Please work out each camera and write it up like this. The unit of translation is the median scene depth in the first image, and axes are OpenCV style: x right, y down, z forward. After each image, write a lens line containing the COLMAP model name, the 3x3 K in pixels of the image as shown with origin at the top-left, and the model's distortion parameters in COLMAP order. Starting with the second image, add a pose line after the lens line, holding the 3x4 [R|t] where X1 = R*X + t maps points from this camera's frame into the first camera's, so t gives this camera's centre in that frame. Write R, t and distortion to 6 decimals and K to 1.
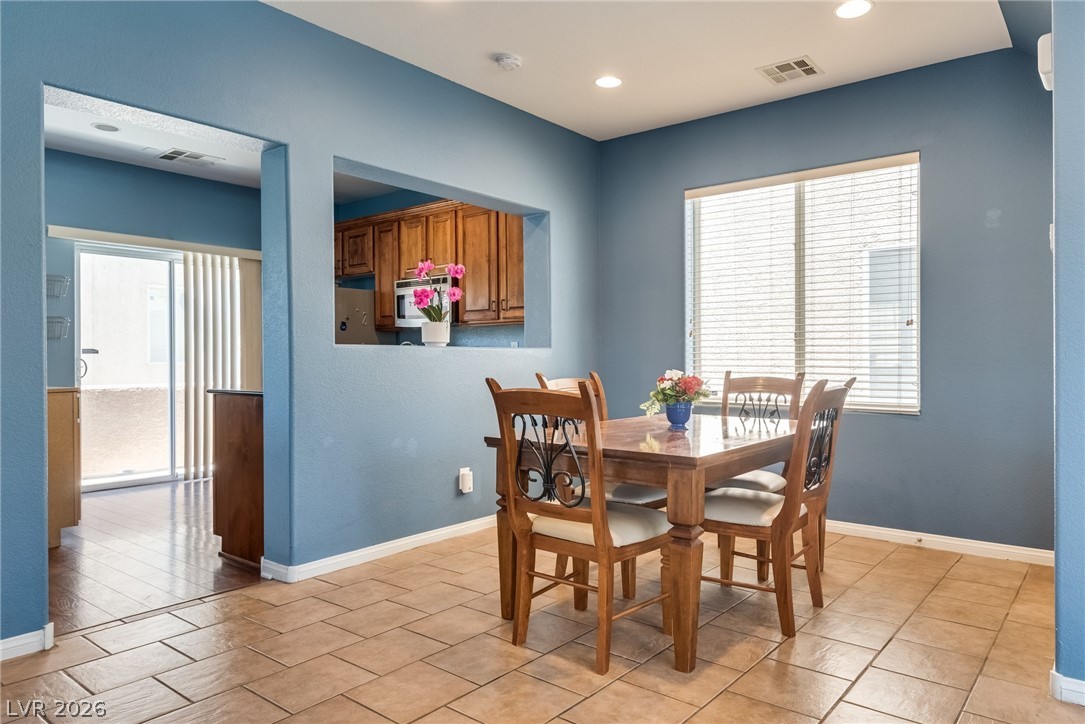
lens RADIAL K [[707.1, 0, 584.5], [0, 707.1, 361.9], [0, 0, 1]] dist [0.005290, -0.002337]
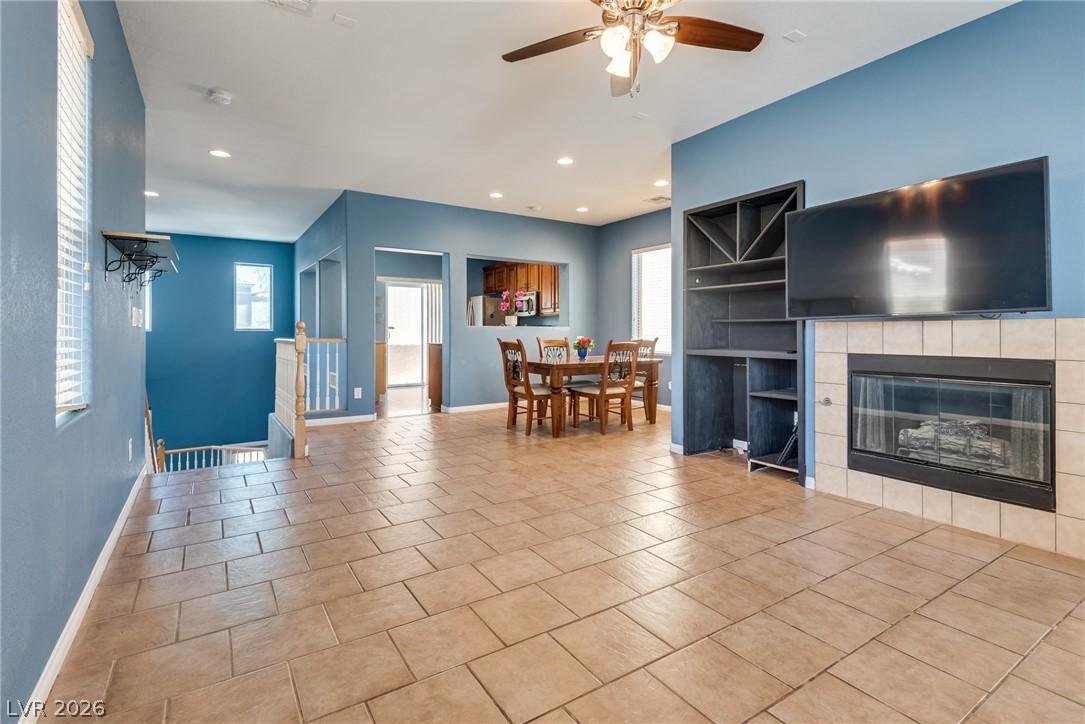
lens RADIAL K [[502.2, 0, 536.3], [0, 502.2, 331.6], [0, 0, 1]] dist [0.002943, -0.000137]
pose [[0.941733, 0.001779, -0.336355, 0.324452], [-0.002855, 0.999992, -0.002704, 0.000835], [0.336348, 0.003506, 0.941731, -0.418217]]
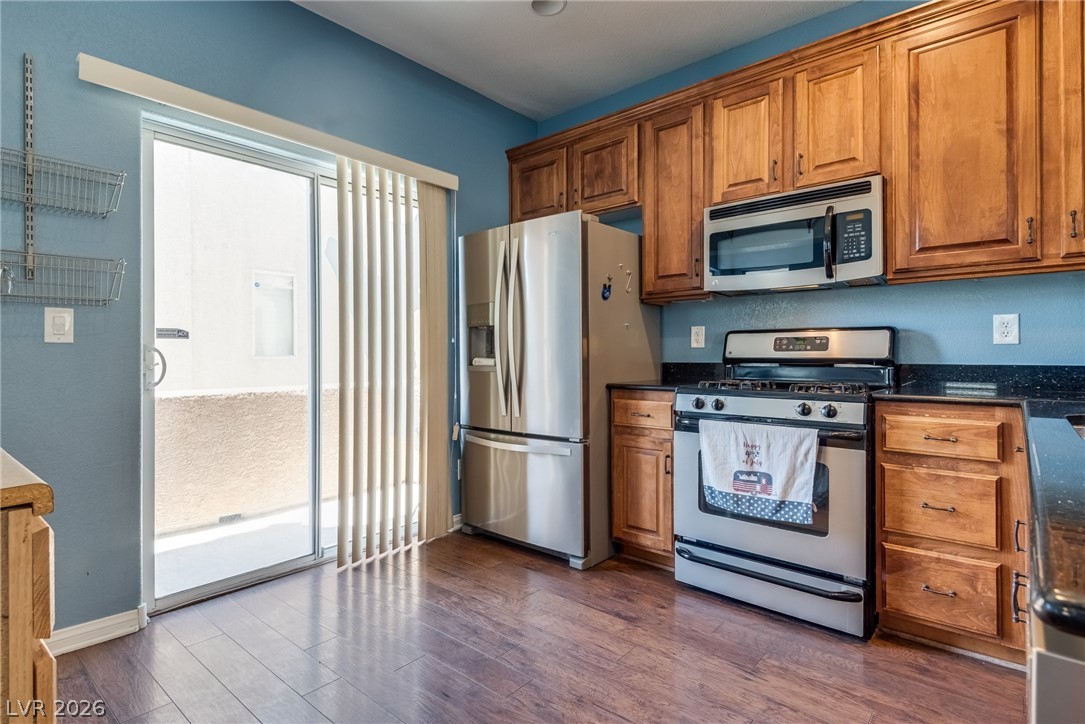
lens RADIAL K [[547.7, 0, 531.3], [0, 547.7, 355.7], [0, 0, 1]] dist [0.002723, -0.000190]
pose [[0.997944, -0.000147, -0.064091, -0.417064], [0.000038, 0.999999, -0.001712, 0.001802], [0.064091, 0.001706, 0.997943, 0.626730]]
